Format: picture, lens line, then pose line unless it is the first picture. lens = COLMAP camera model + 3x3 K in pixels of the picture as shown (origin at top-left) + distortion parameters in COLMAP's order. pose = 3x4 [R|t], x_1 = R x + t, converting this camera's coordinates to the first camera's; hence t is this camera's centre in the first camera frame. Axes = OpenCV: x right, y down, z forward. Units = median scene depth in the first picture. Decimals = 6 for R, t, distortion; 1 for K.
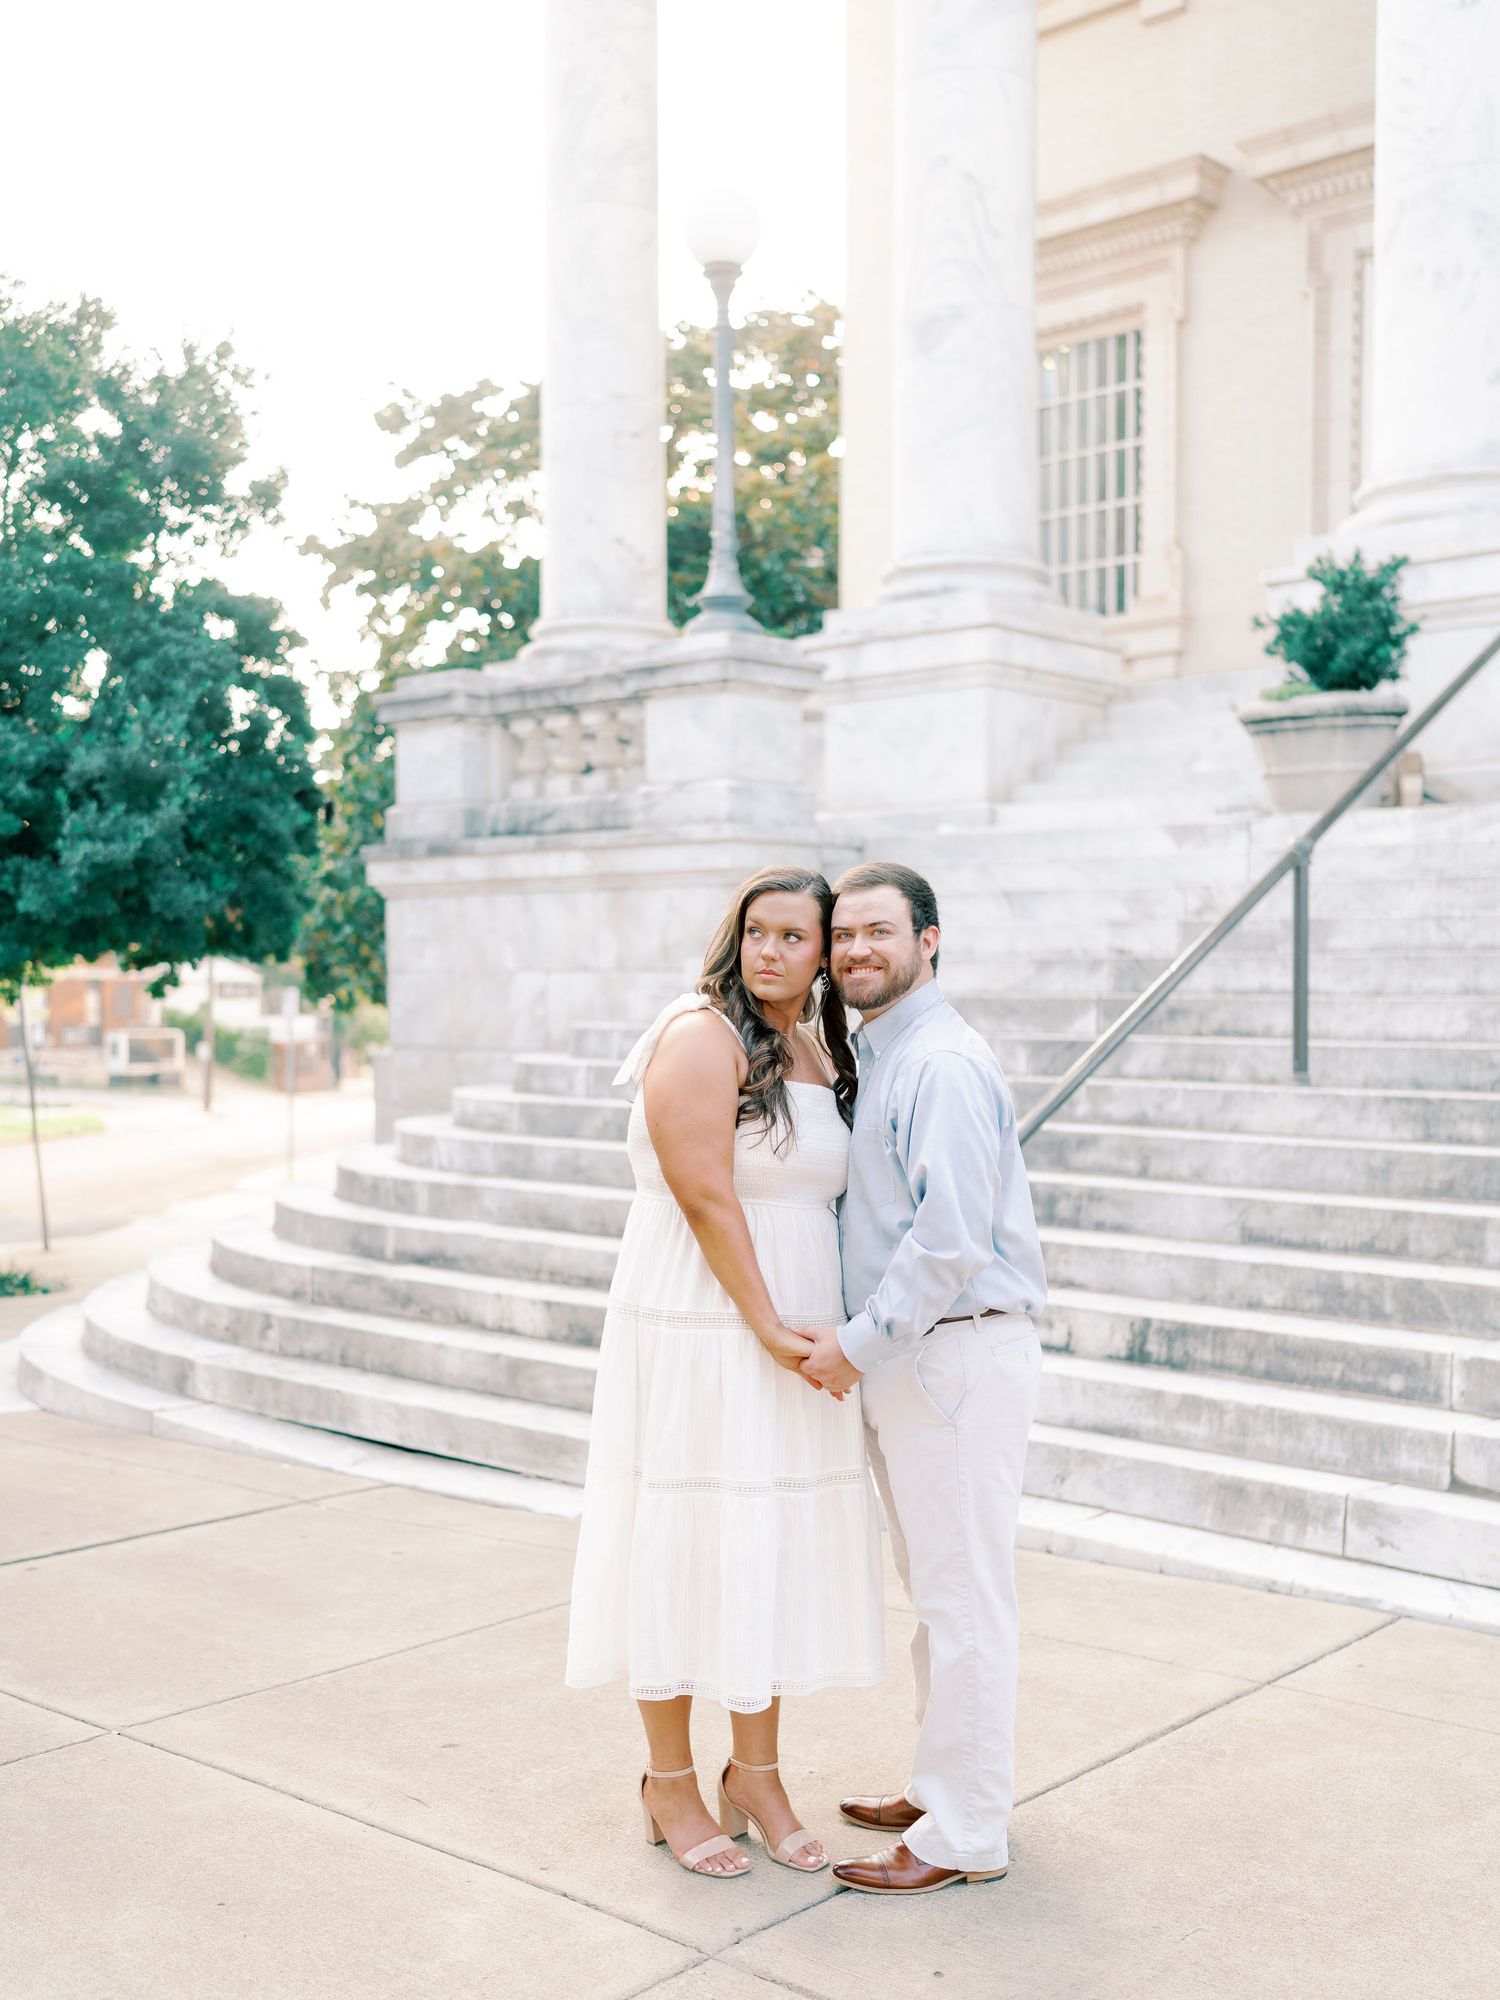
lens RADIAL K [[2168.6, 0, 757.1], [0, 2168.6, 1076.9], [0, 0, 1]] dist [0.001333, 0.013225]
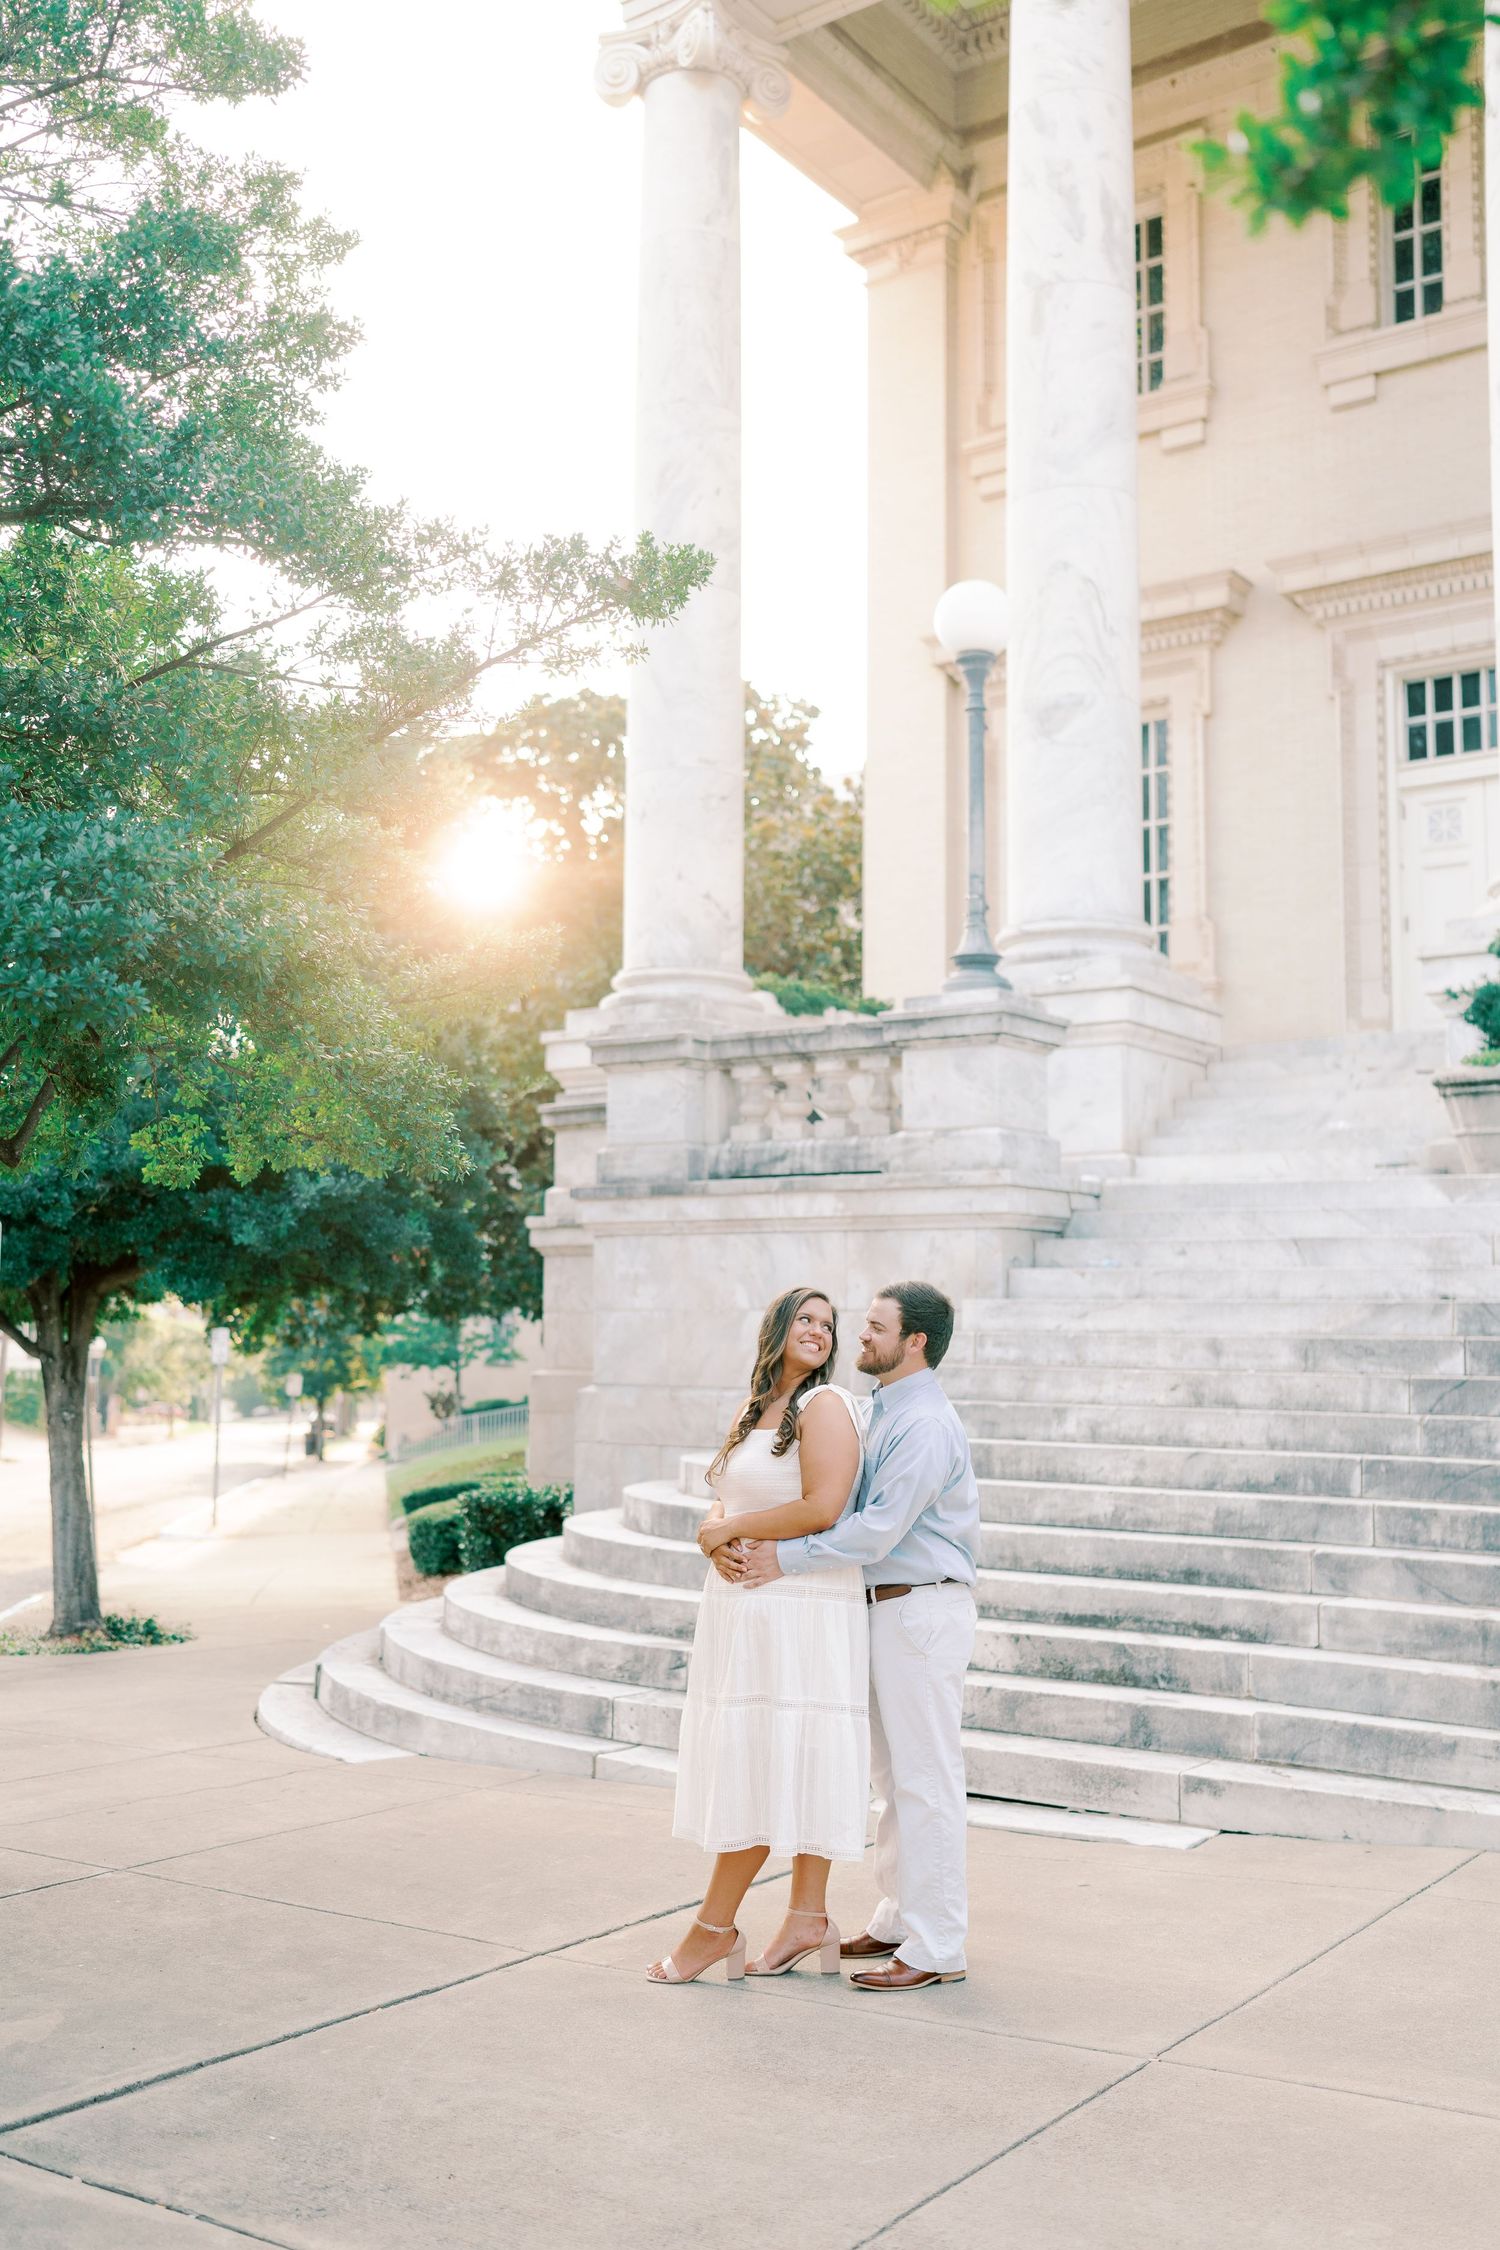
lens RADIAL K [[2166.3, 0, 750.0], [0, 2166.3, 1125.0], [0, 0, 1]] dist [0.009859, -0.002928]
pose [[0.992630, 0.021358, 0.119287, -0.225497], [-0.004734, 0.990429, -0.137944, 0.005076], [-0.121091, 0.136362, 0.983230, -0.008089]]
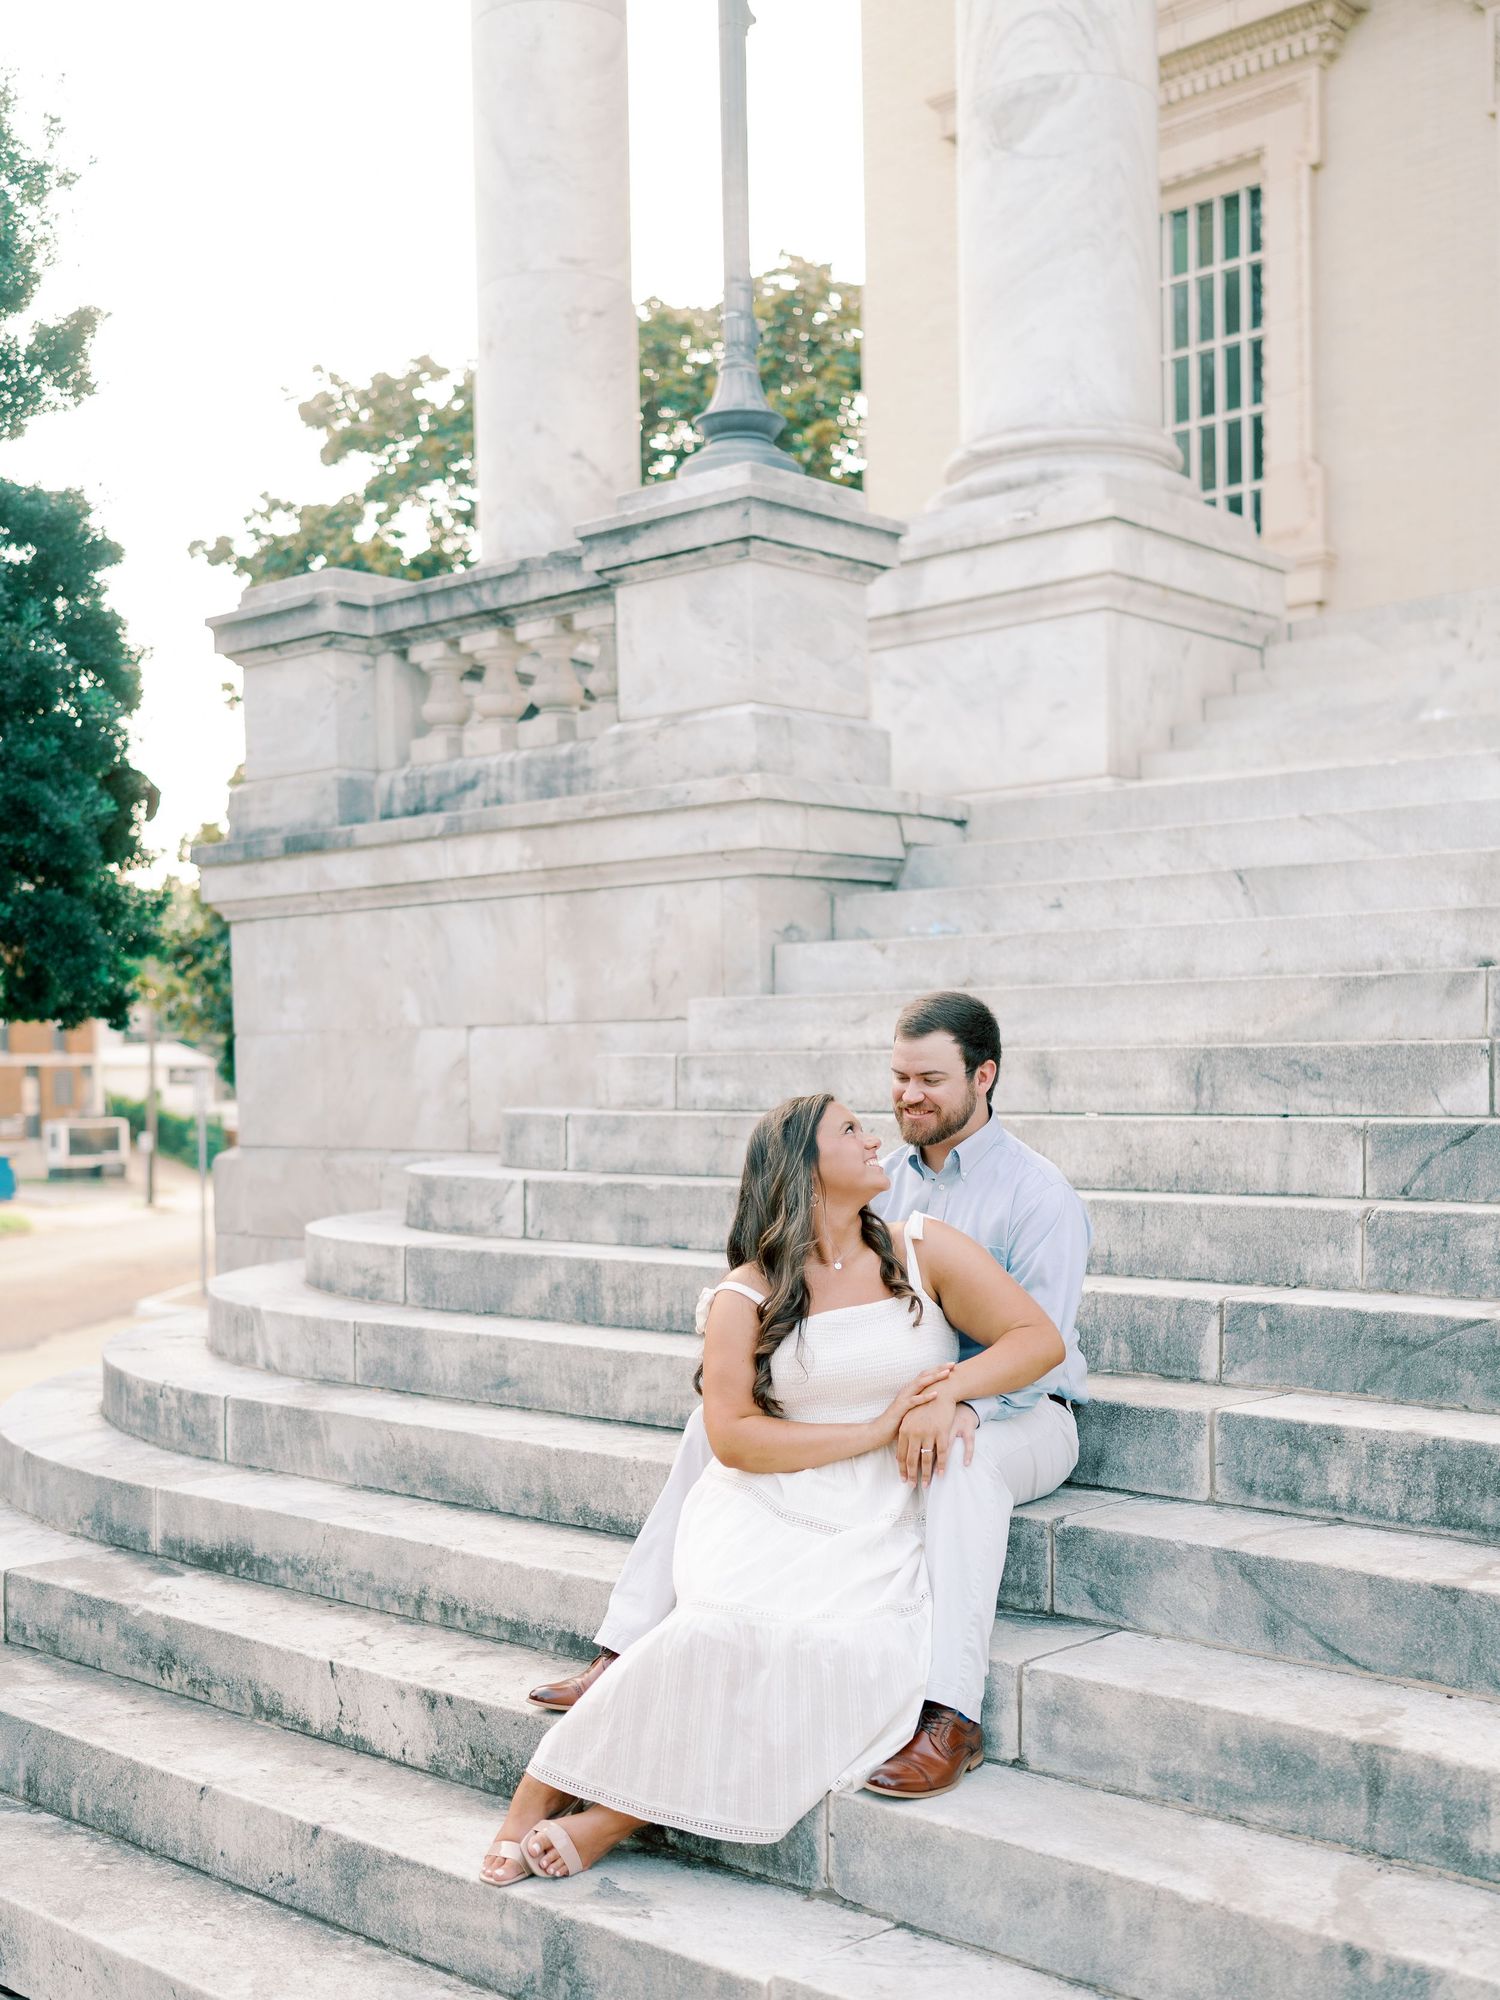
lens RADIAL K [[2218.1, 0, 746.4], [0, 2218.1, 1133.8], [0, 0, 1]] dist [-0.005068, 0.035476]
pose [[0.999854, -0.016743, 0.003405, -0.017194], [0.016776, 0.999811, -0.009857, -0.009049], [-0.003239, 0.009913, 0.999946, 0.333029]]
